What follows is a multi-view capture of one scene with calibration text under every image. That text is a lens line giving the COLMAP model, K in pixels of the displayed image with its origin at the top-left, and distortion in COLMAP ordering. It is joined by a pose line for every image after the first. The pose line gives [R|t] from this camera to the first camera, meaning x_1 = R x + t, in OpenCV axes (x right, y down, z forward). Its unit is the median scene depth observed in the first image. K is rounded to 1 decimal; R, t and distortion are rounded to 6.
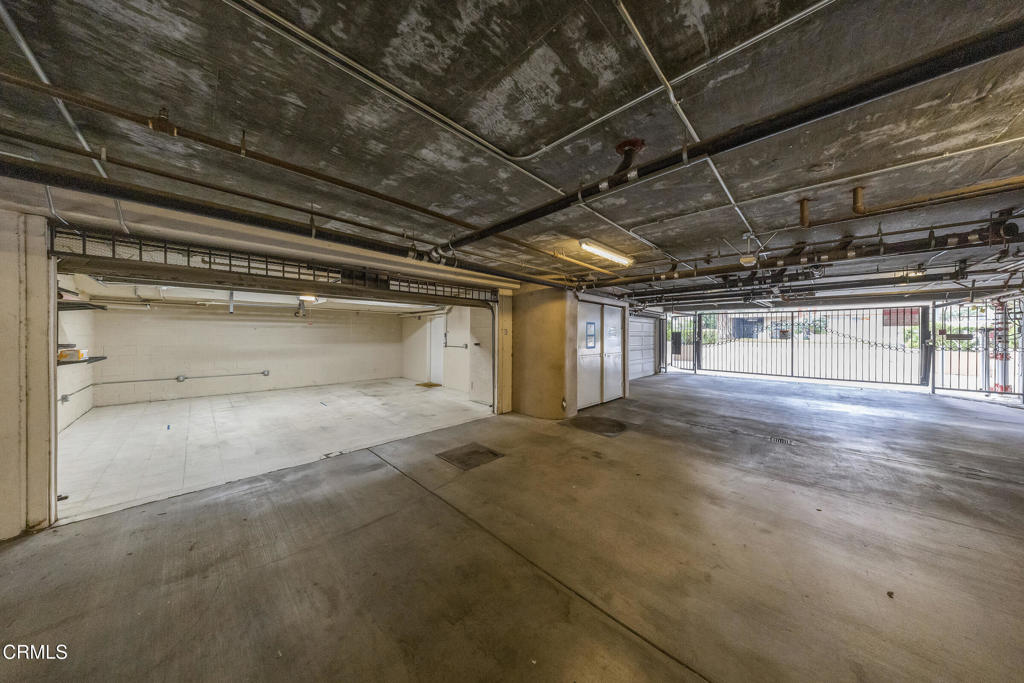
lens RADIAL K [[301.0, 0, 508.3], [0, 301.0, 339.4], [0, 0, 1]] dist [-0.000427, -0.000060]
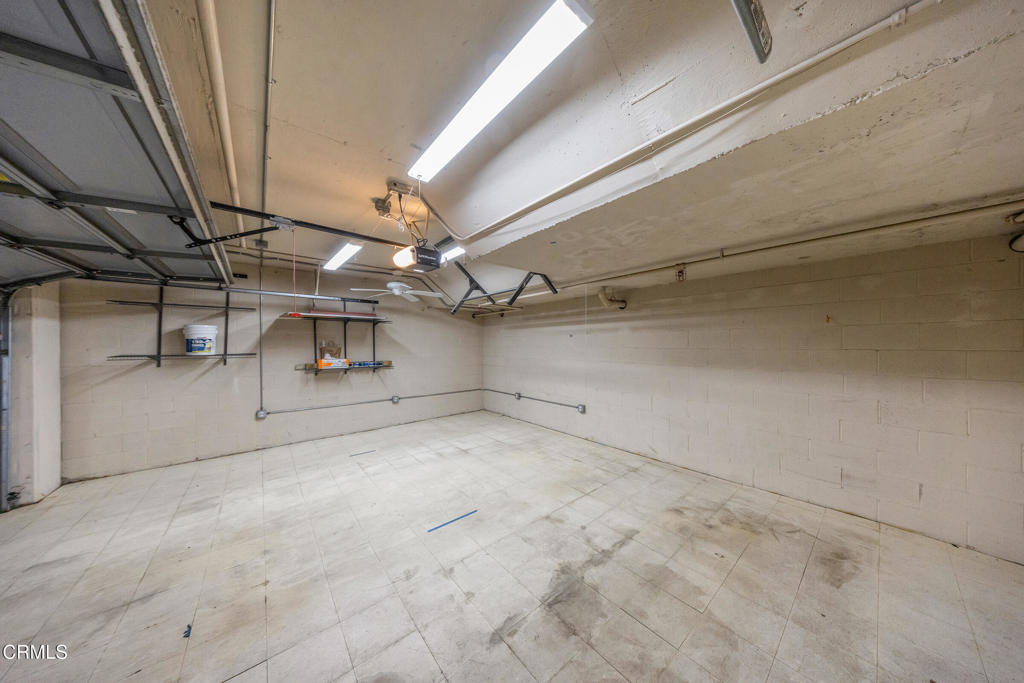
lens RADIAL K [[301.0, 0, 508.3], [0, 301.0, 339.4], [0, 0, 1]] dist [-0.000427, -0.000060]
pose [[-0.134941, -0.009314, -0.990810, -0.198733], [-0.002278, 0.999956, -0.009090, -0.023129], [0.990851, 0.001031, -0.134956, 0.997904]]
